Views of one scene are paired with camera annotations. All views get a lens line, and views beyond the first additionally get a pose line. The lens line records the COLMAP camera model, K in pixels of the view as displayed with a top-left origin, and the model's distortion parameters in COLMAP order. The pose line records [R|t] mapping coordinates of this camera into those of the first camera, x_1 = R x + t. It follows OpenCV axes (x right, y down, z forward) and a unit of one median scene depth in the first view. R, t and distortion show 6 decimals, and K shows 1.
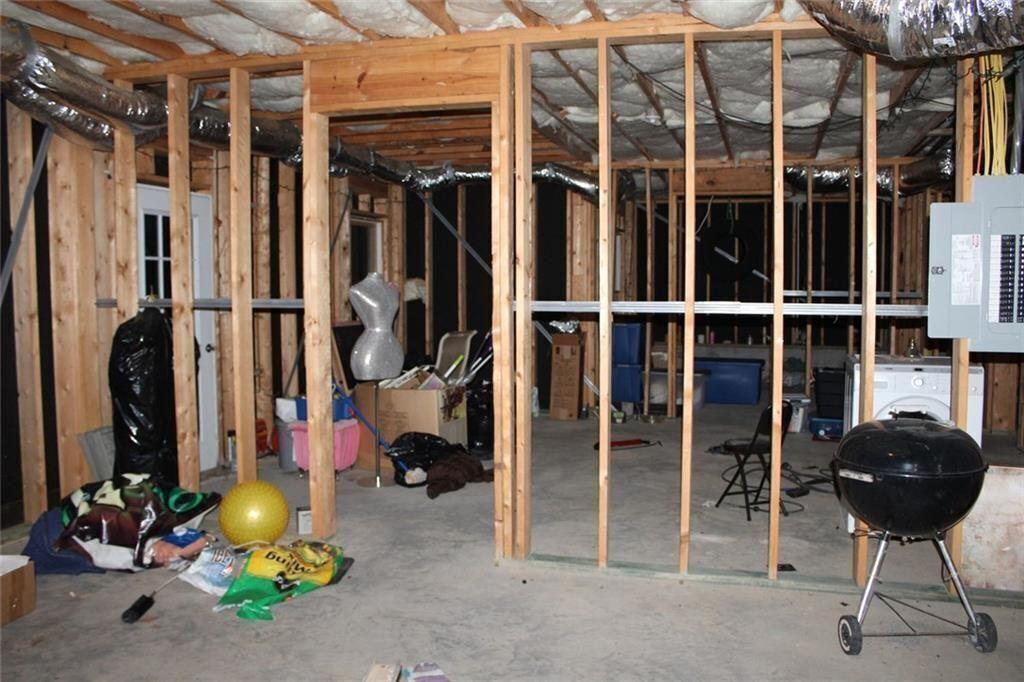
lens RADIAL K [[861.8, 0, 512.7], [0, 861.8, 342.9], [0, 0, 1]] dist [-0.078754, 0.042901]
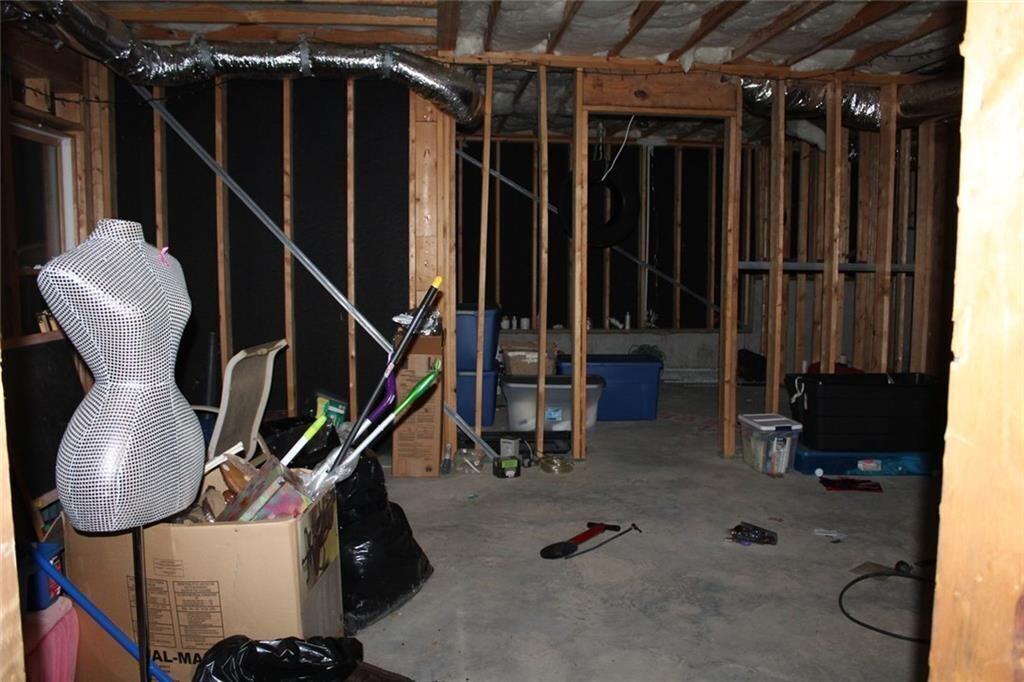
lens RADIAL K [[861.8, 0, 512.8], [0, 861.8, 334.7], [0, 0, 1]] dist [-0.078754, 0.042901]
pose [[0.931922, -0.034474, 0.361016, -0.091122], [0.024016, 0.999153, 0.033417, -0.028328], [-0.361863, -0.022472, 0.931961, 0.408888]]
